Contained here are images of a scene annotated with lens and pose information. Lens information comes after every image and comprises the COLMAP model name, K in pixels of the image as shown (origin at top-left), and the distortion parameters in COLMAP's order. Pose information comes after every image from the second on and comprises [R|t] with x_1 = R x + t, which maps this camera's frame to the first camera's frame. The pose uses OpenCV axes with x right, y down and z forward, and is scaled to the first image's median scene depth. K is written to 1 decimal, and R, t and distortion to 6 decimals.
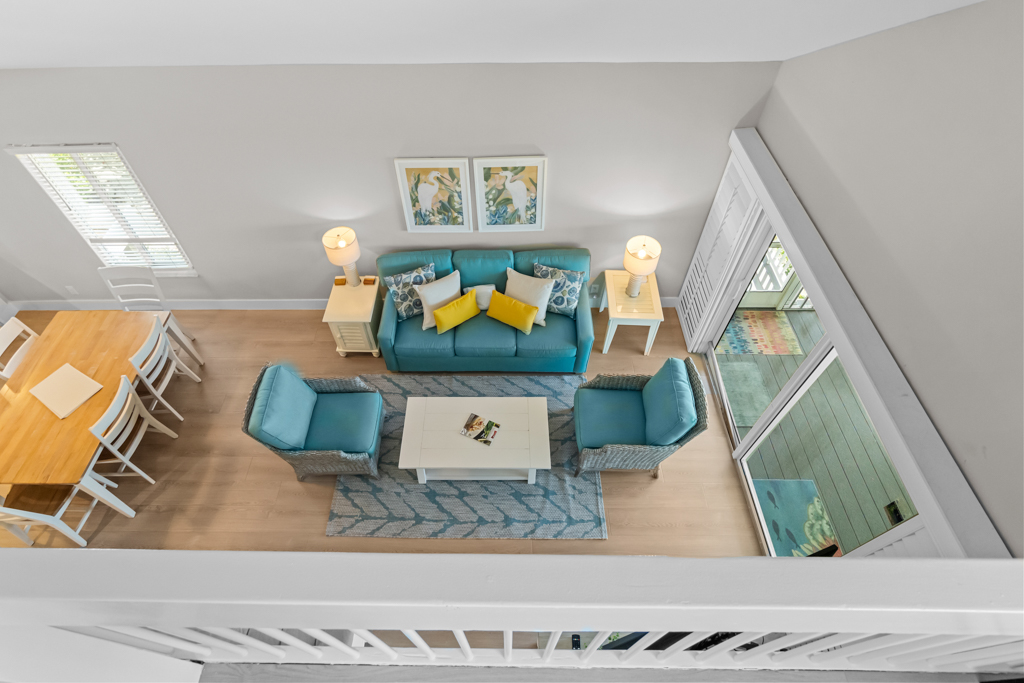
lens RADIAL K [[517.6, 0, 500.8], [0, 517.6, 339.0], [0, 0, 1]] dist [-0.021452, 0.002594]
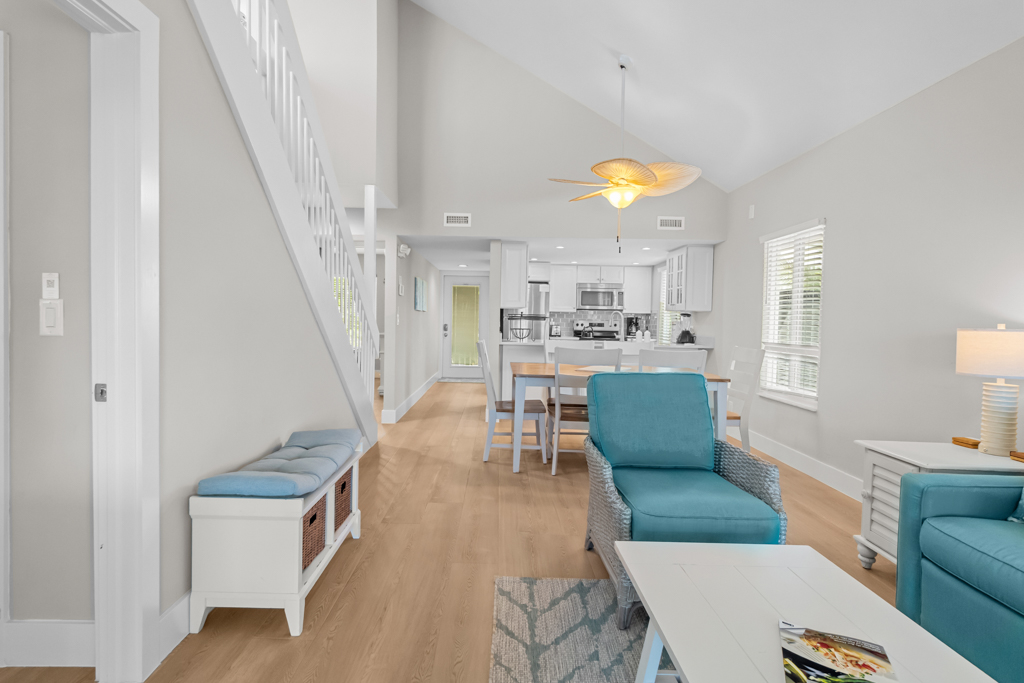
lens RADIAL K [[517.6, 0, 492.0], [0, 517.6, 332.9], [0, 0, 1]] dist [-0.021452, 0.002594]
pose [[-0.009405, 0.034646, -0.999355, 0.194952], [-0.796007, 0.604618, 0.028453, 0.190442], [0.605214, 0.795761, 0.021892, 0.710110]]
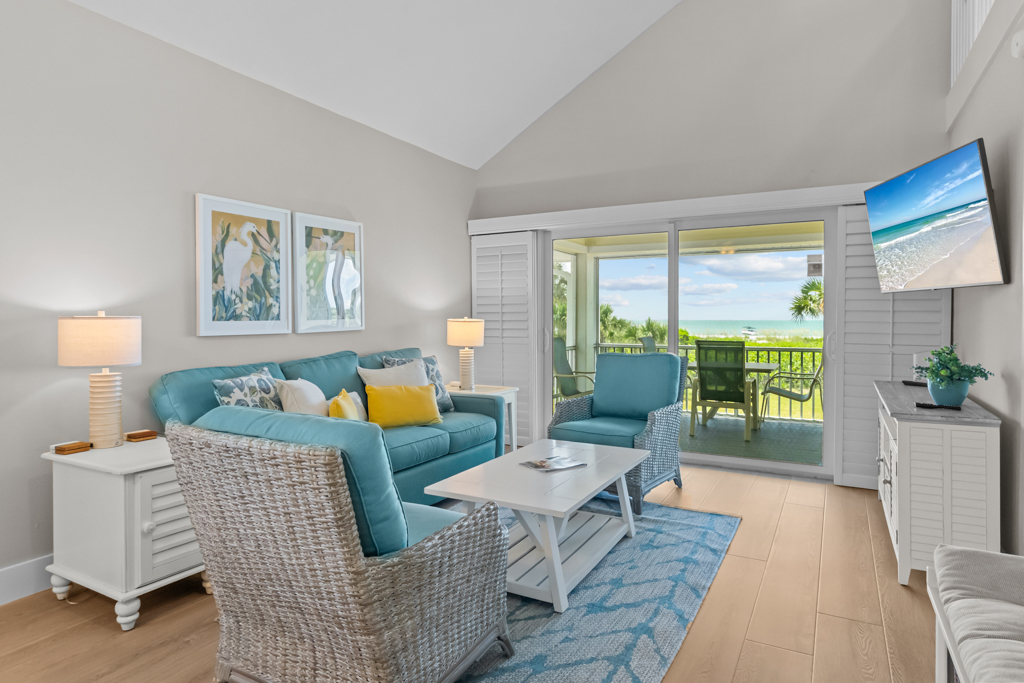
lens RADIAL K [[602.5, 0, 498.3], [0, 602.5, 326.0], [0, 0, 1]] dist [0.001578, -0.001231]
pose [[0.481432, 0.005230, 0.876468, -0.640888], [0.683687, 0.623484, -0.379261, 0.278287], [-0.548447, 0.781819, 0.296589, 0.657368]]
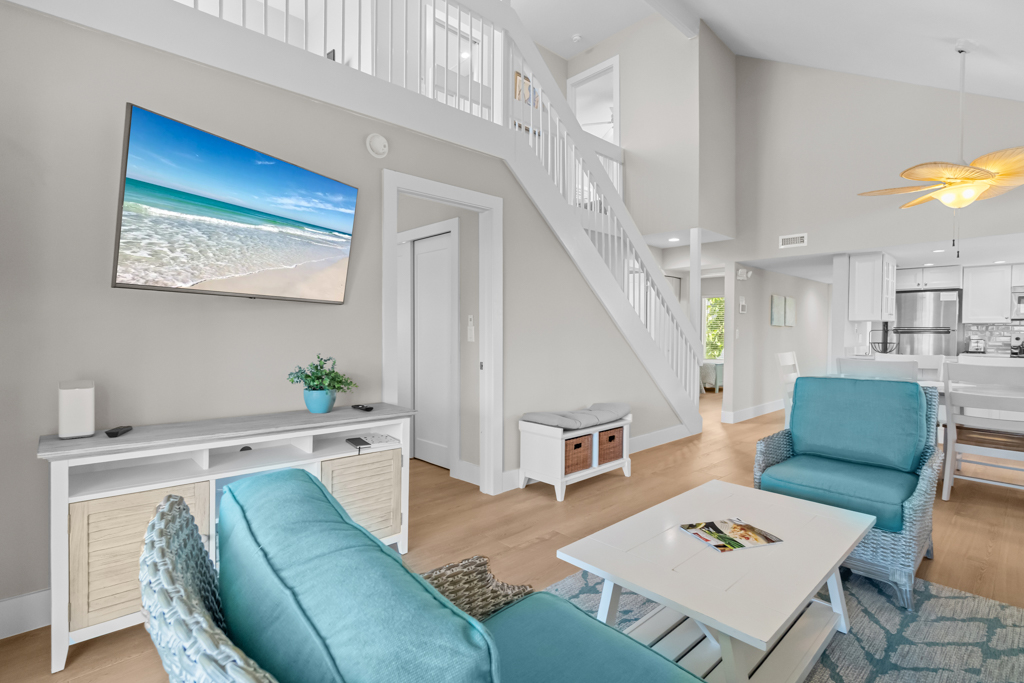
lens RADIAL K [[487.0, 0, 502.7], [0, 487.0, 345.2], [0, 0, 1]] dist [-0.026347, -0.000030]
pose [[-0.733337, 0.024634, -0.679419, 0.347511], [-0.531824, 0.601771, 0.595848, -0.056754], [0.423533, 0.798289, -0.428200, 0.904044]]
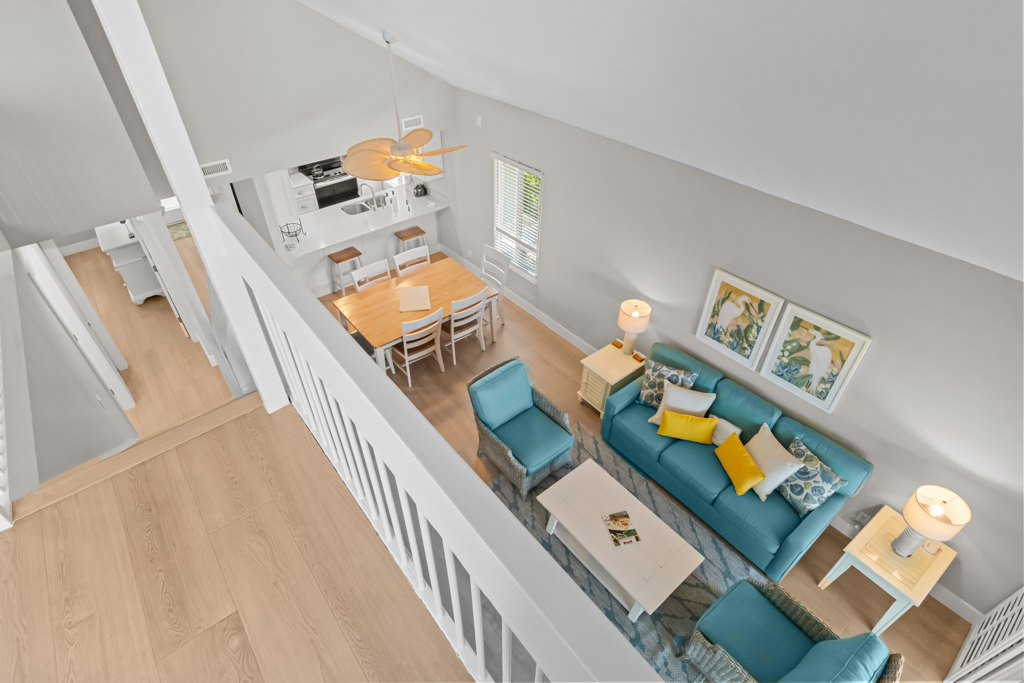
lens RADIAL K [[517.6, 0, 484.3], [0, 517.6, 334.7], [0, 0, 1]] dist [-0.021452, 0.002594]
pose [[0.612779, 0.497133, -0.614297, 0.201461], [-0.611282, 0.790835, 0.030229, 0.014619], [0.500836, 0.356985, 0.788495, -0.015193]]
